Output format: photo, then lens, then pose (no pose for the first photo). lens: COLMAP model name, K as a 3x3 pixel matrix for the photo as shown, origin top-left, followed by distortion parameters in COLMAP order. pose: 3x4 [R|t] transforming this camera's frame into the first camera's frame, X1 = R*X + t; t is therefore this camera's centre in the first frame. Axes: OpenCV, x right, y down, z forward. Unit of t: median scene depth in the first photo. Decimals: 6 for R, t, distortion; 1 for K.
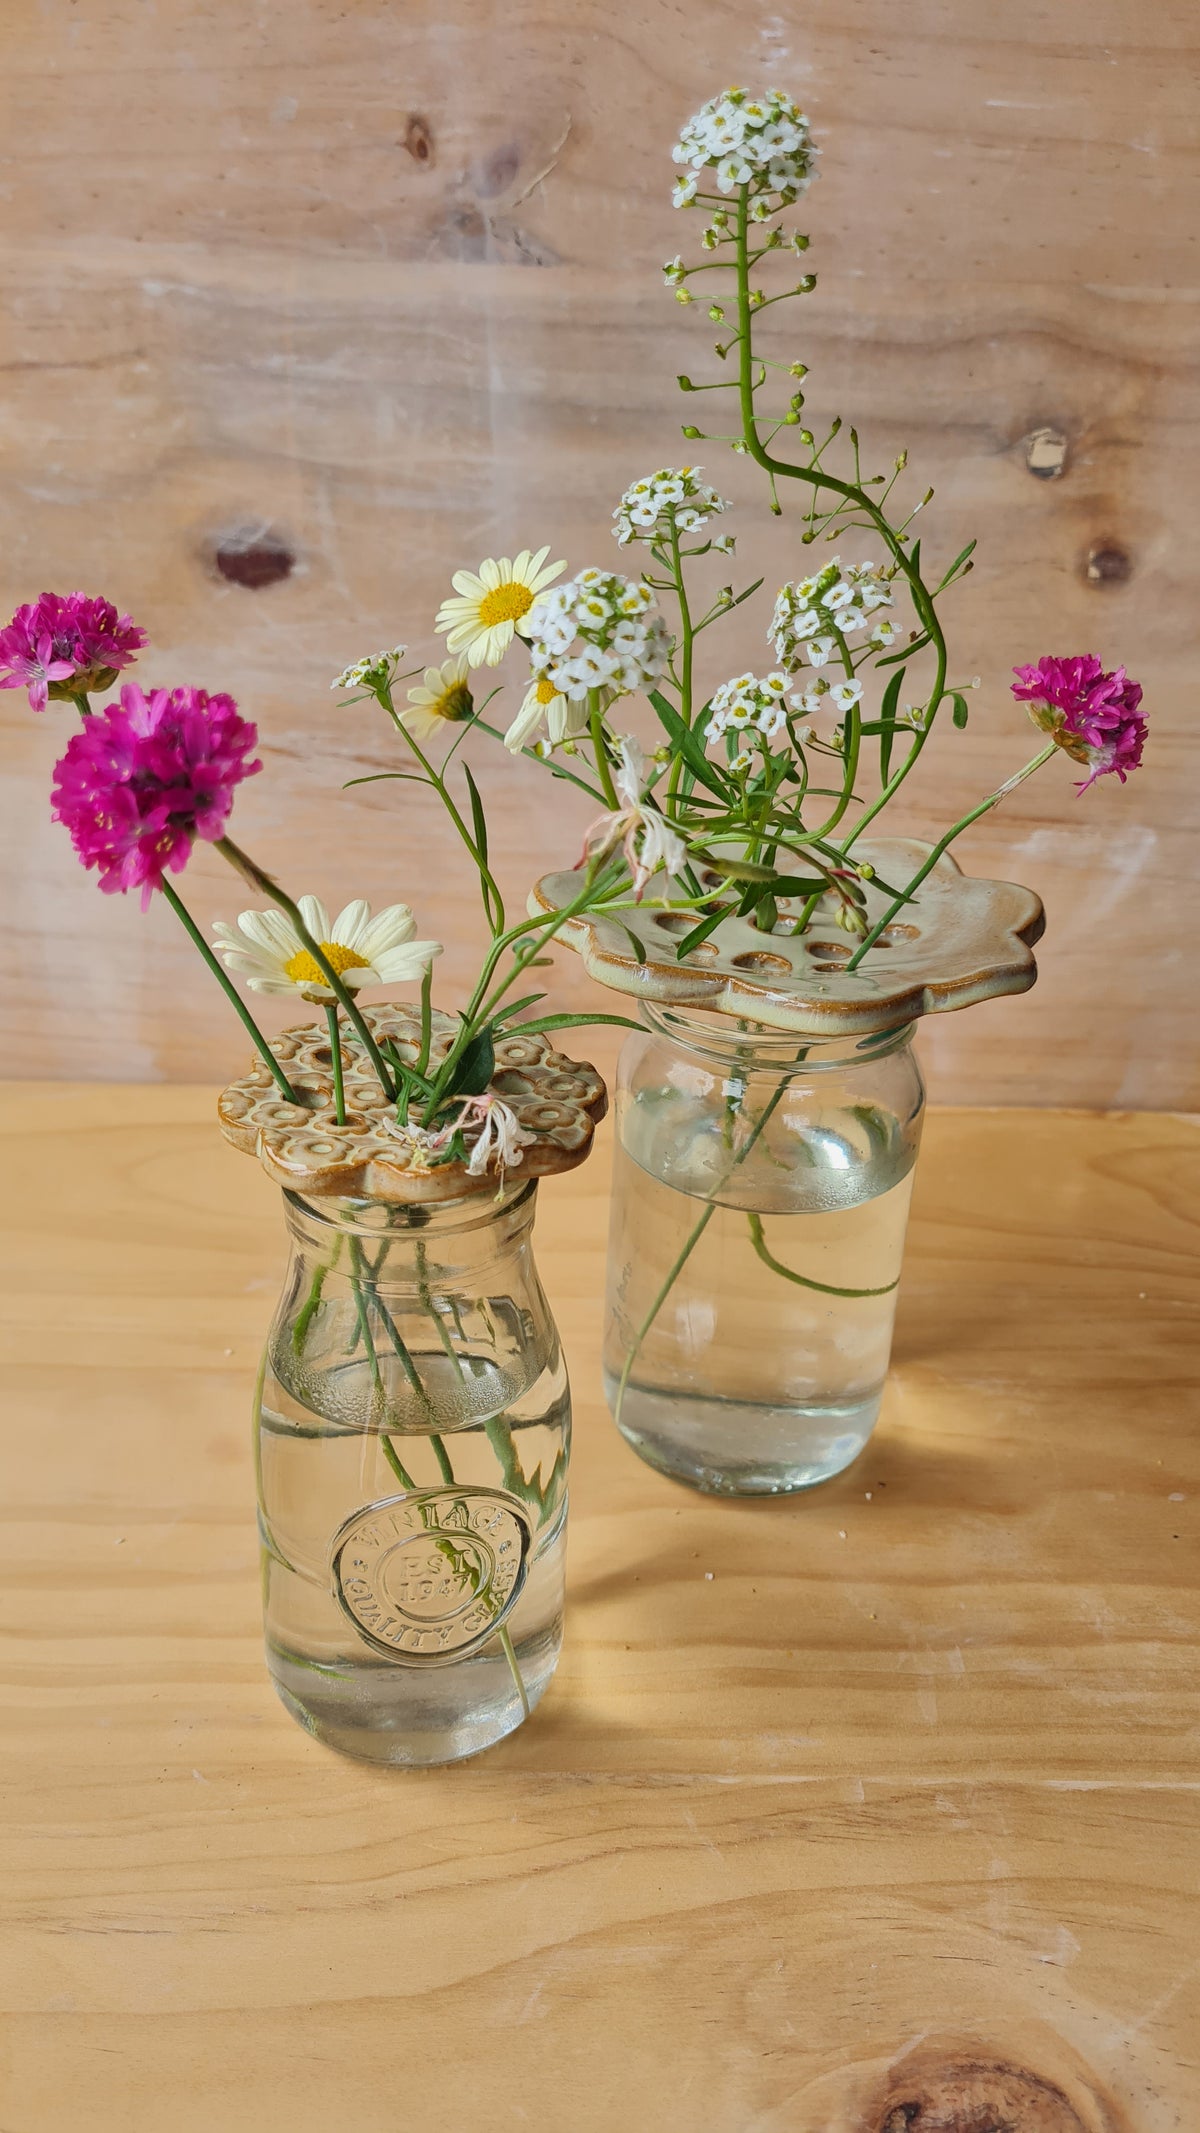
lens RADIAL K [[1471.2, 0, 585.5], [0, 1471.2, 1068.6], [0, 0, 1]] dist [0.031243, -0.027996]
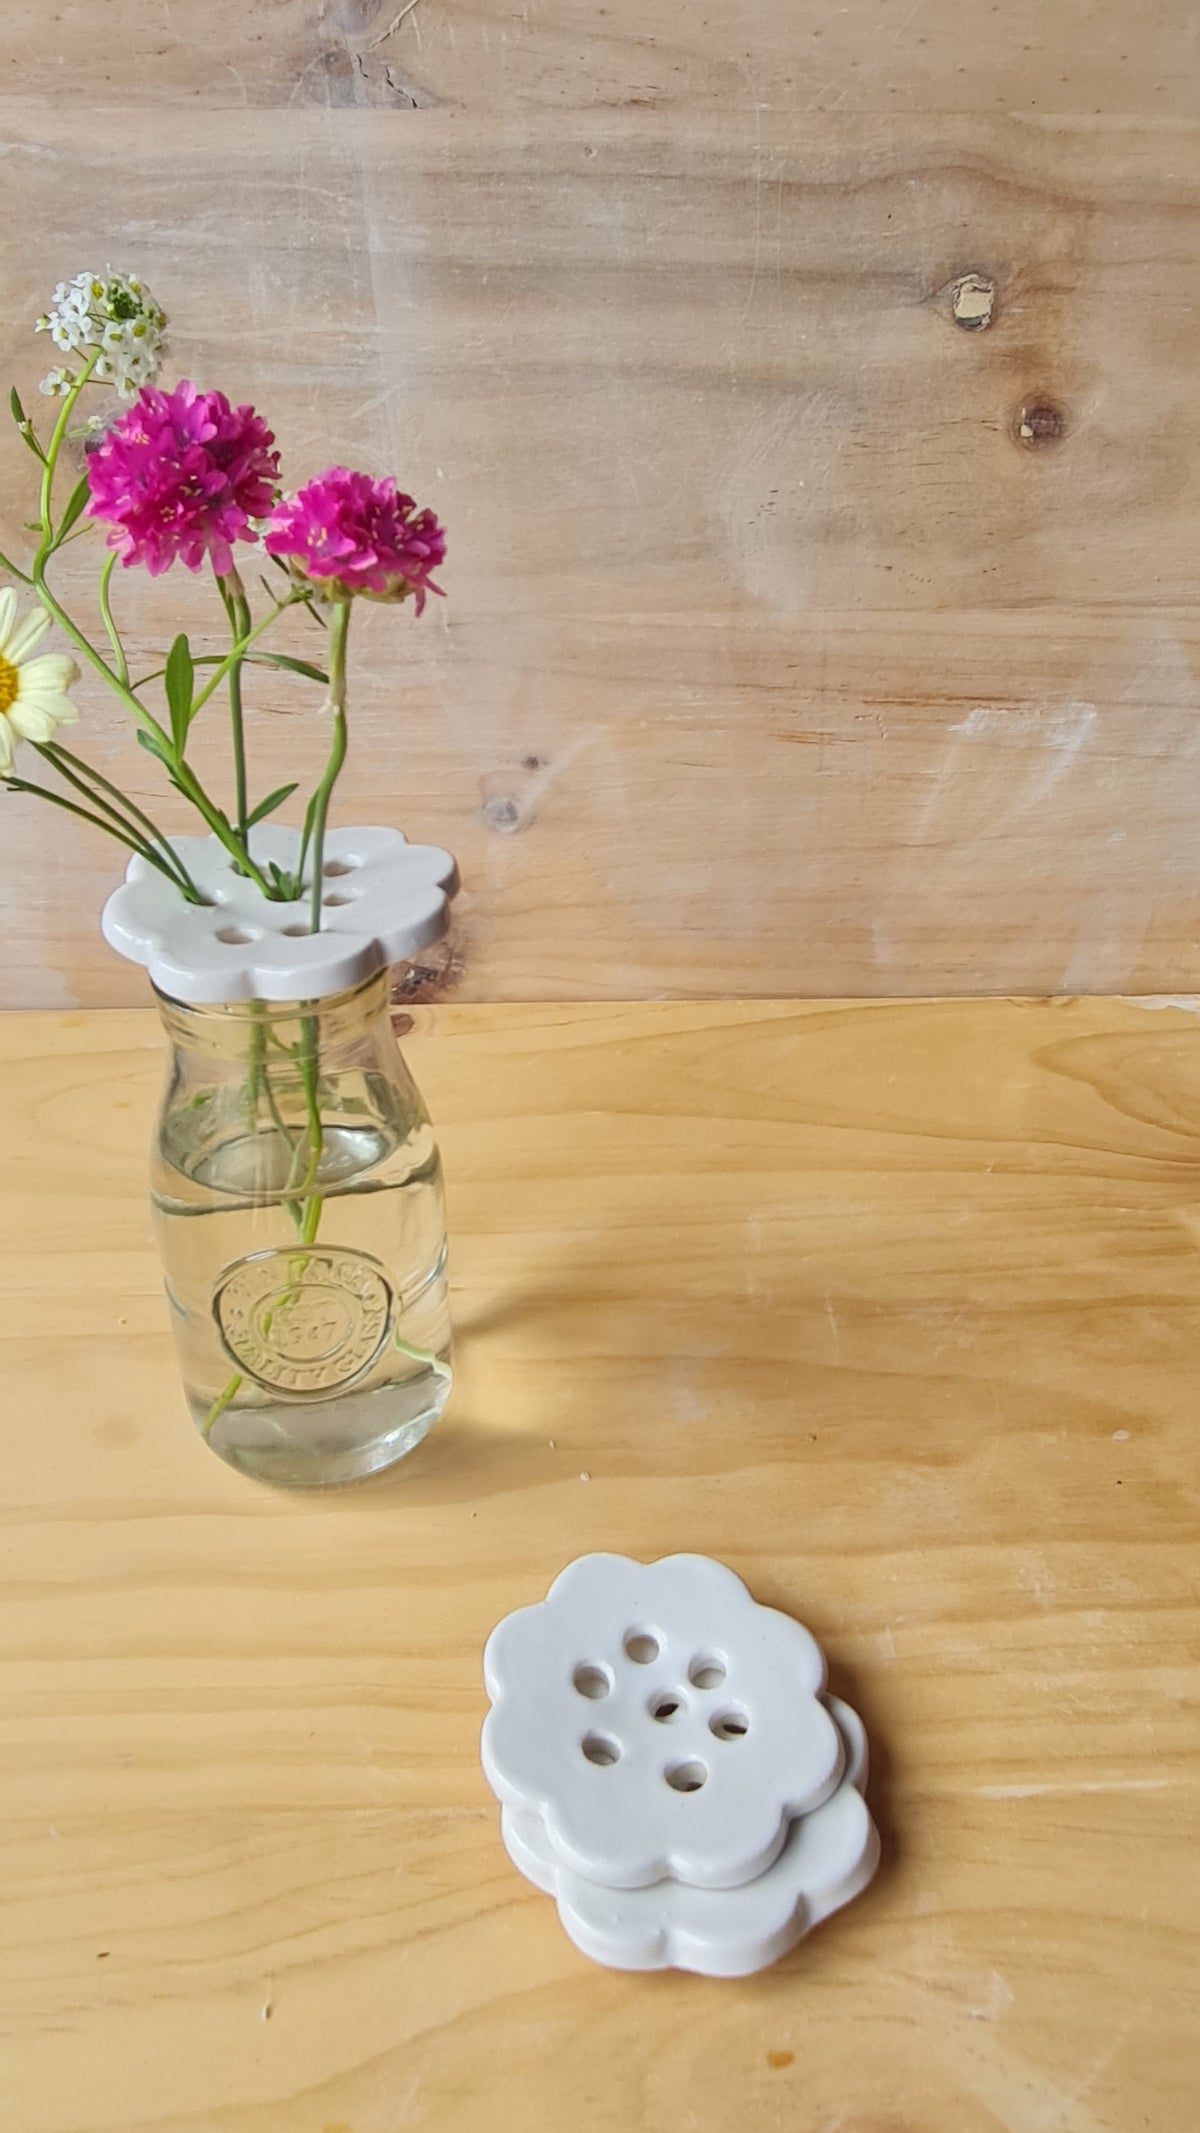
lens RADIAL K [[1377.2, 0, 604.8], [0, 1377.2, 1019.7], [0, 0, 1]] dist [-0.000095, -0.003293]
pose [[0.999053, -0.041056, 0.014406, 0.050677], [0.039835, 0.996258, 0.076707, -0.043515], [-0.017501, -0.076060, 0.996950, 0.110559]]
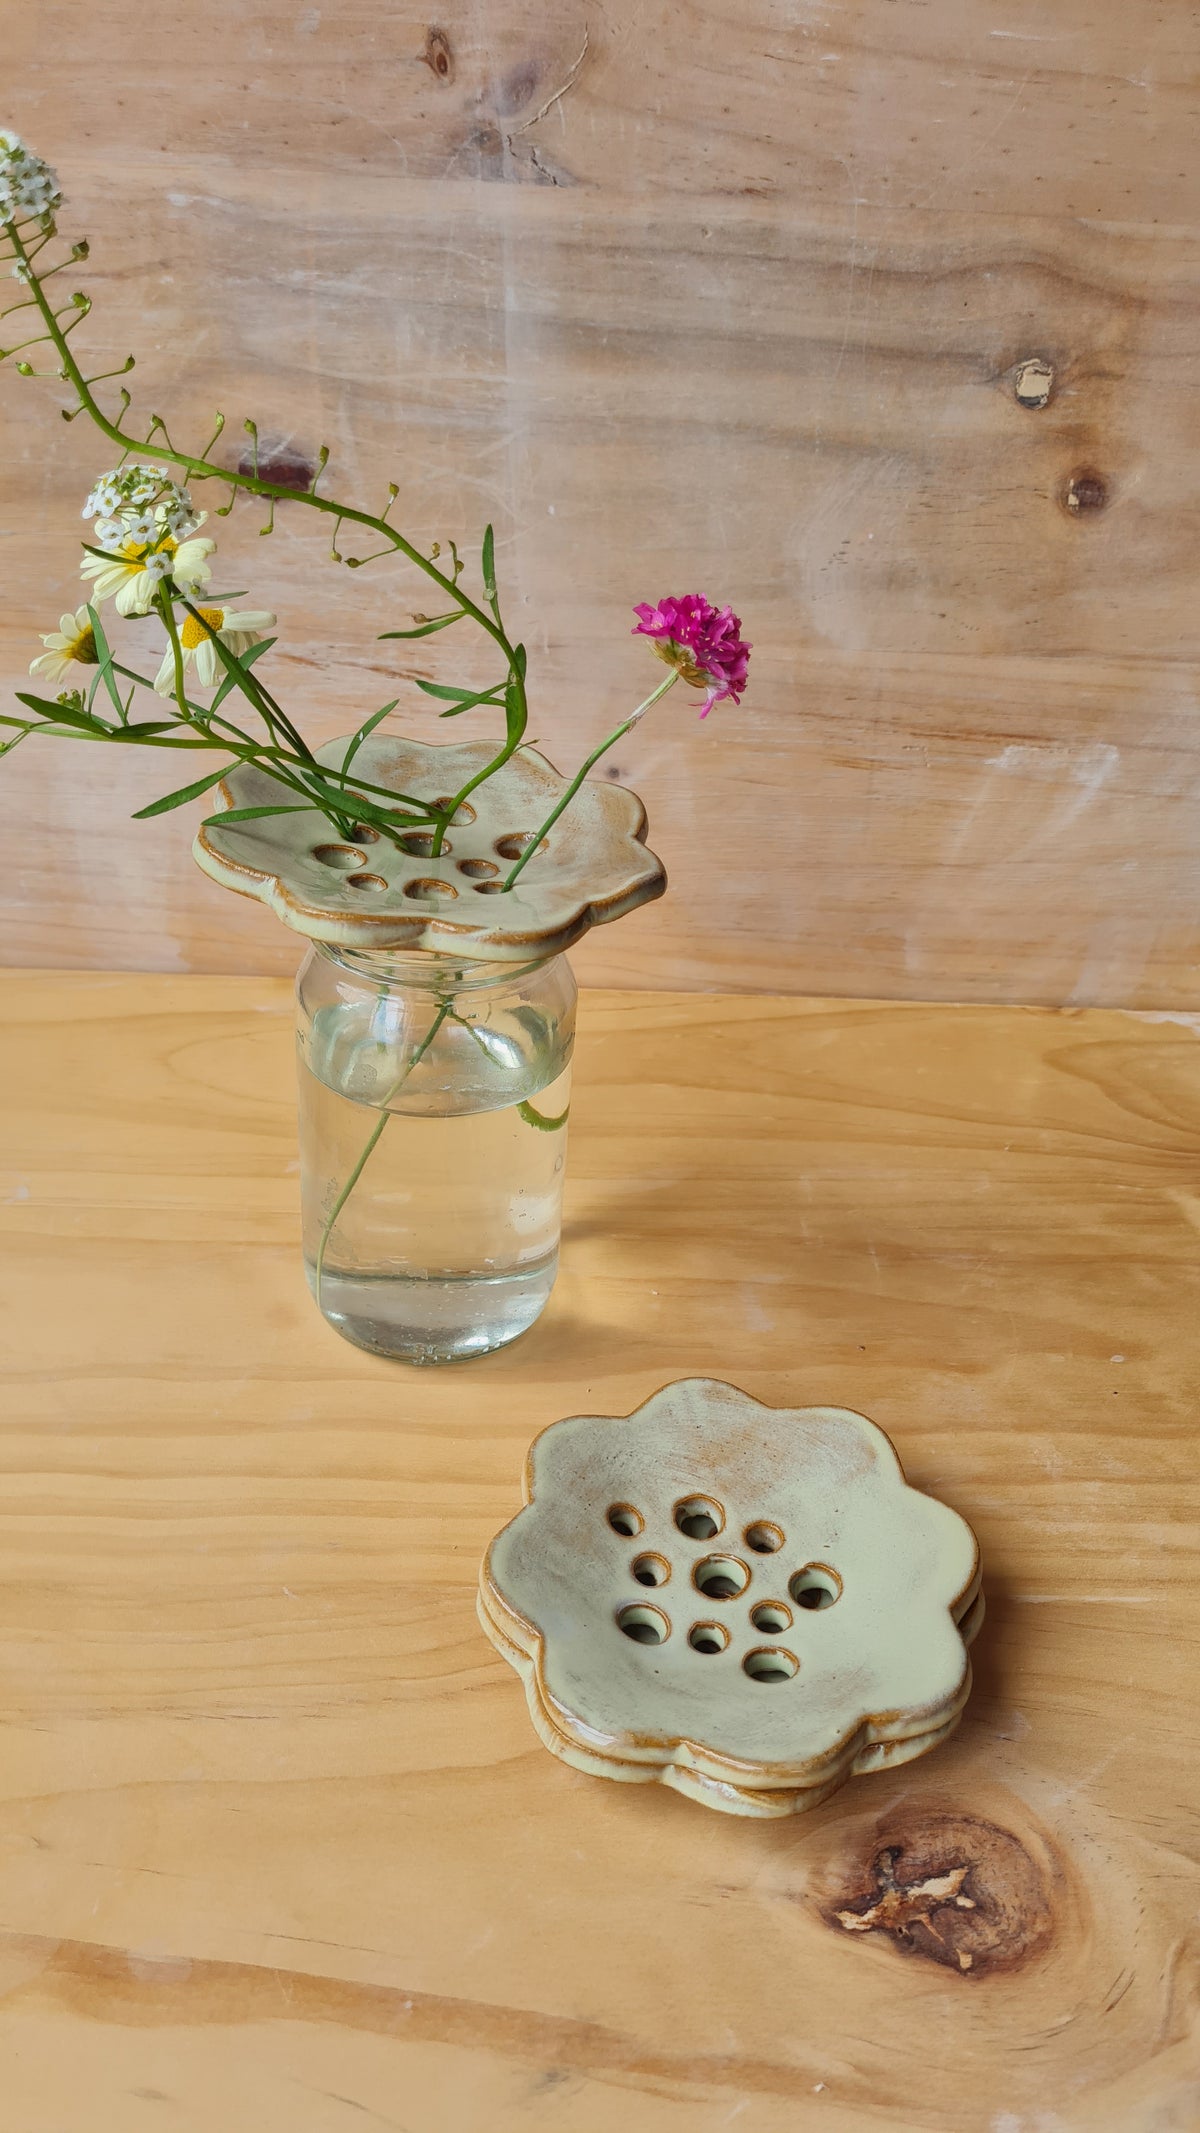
lens RADIAL K [[1444.2, 0, 576.7], [0, 1444.2, 1062.5], [0, 0, 1]] dist [0.029284, -0.023746]
pose [[0.999510, 0.008787, 0.030046, -0.041999], [-0.011503, 0.995742, 0.091467, -0.028109], [-0.029114, -0.091768, 0.995355, -0.065073]]
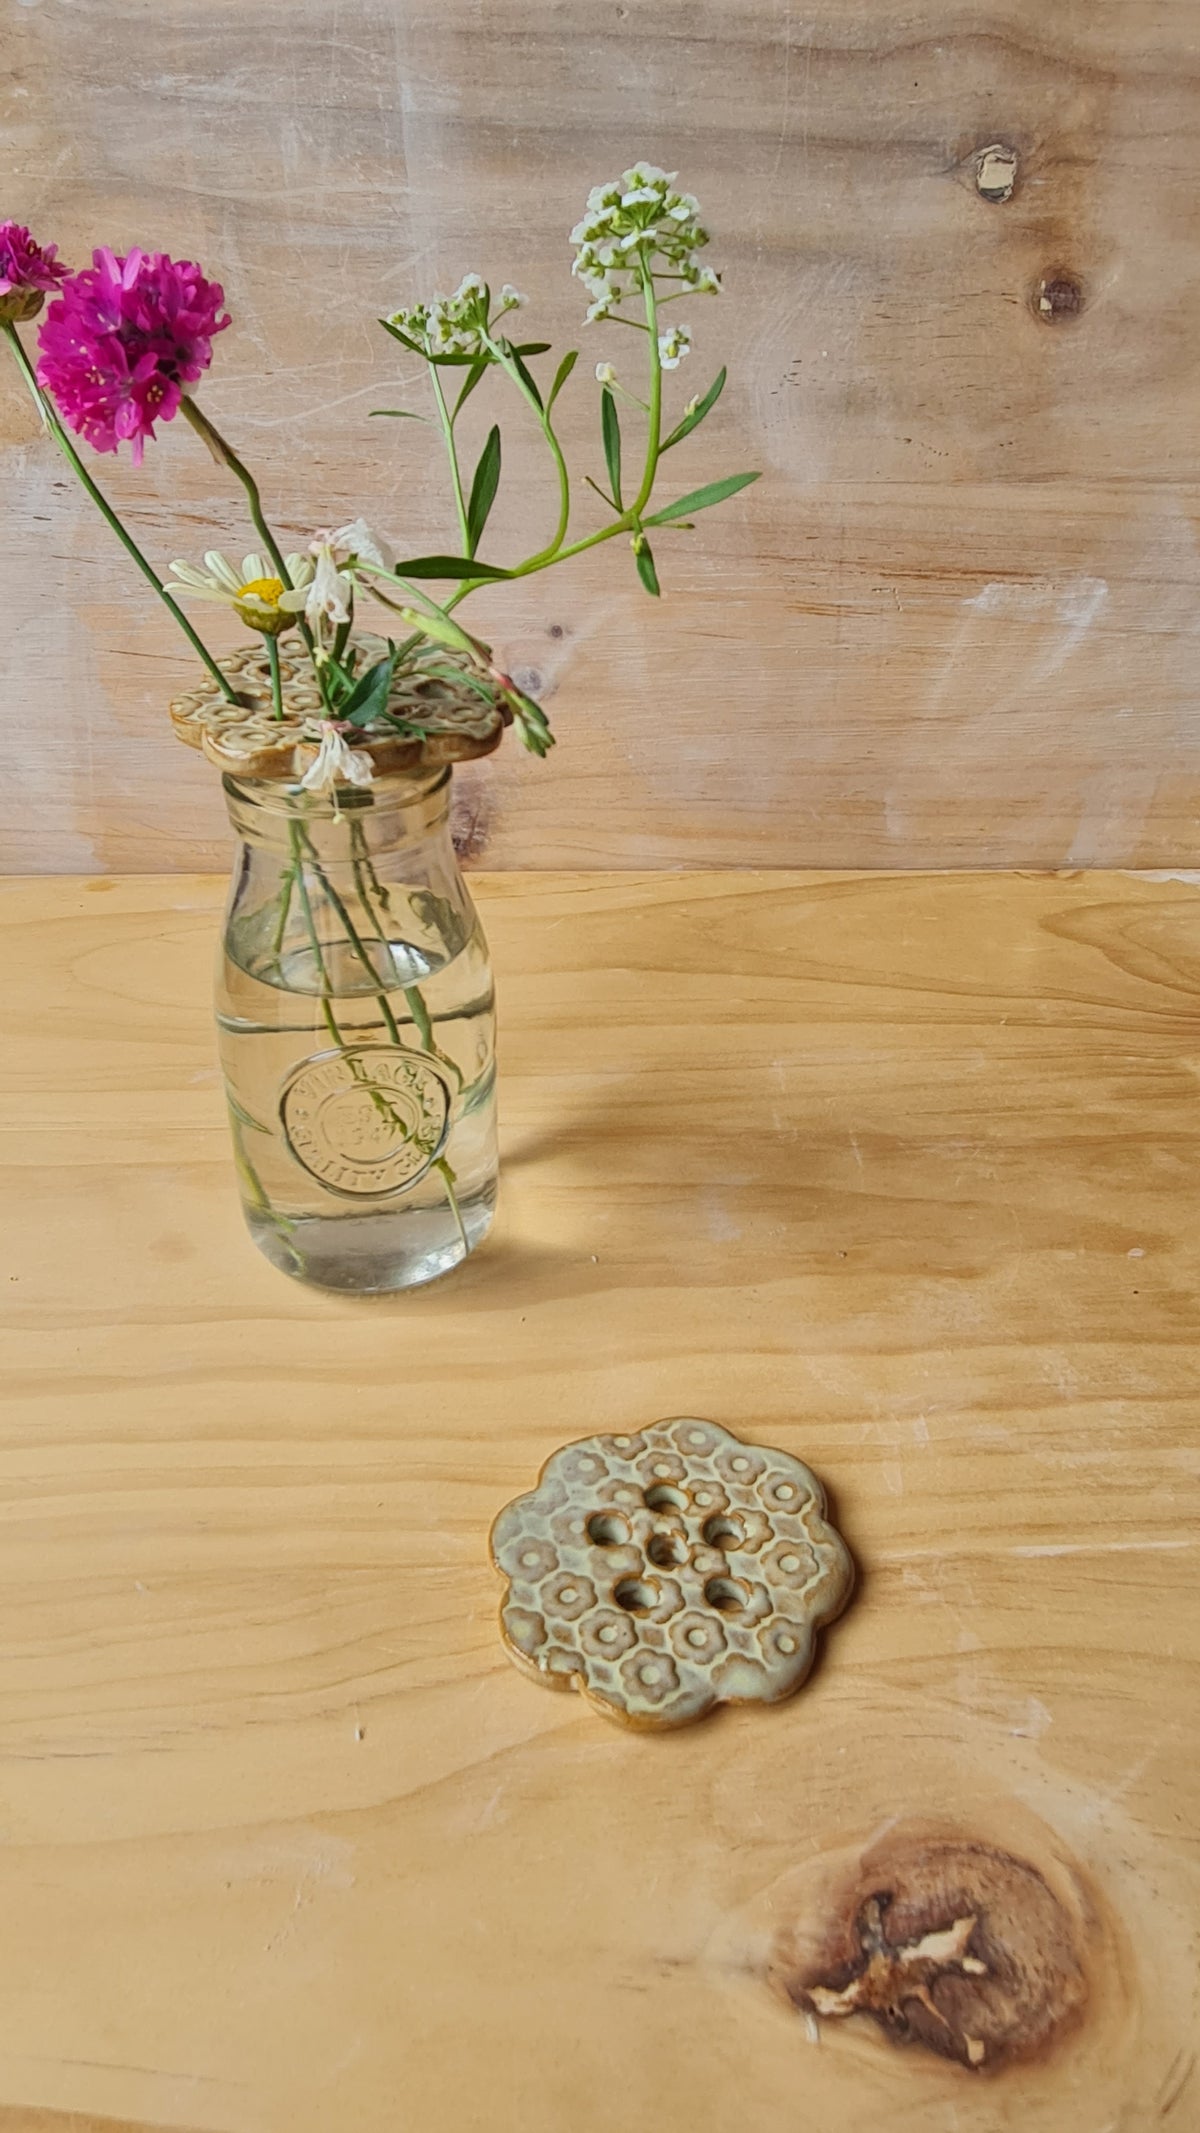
lens RADIAL K [[1369.9, 0, 601.0], [0, 1369.9, 1003.1], [0, 0, 1]] dist [-0.004312, 0.000398]
pose [[0.998891, -0.036903, 0.029239, 0.014585], [0.033533, 0.993545, 0.108365, 0.008306], [-0.033049, -0.107264, 0.993681, 0.087512]]
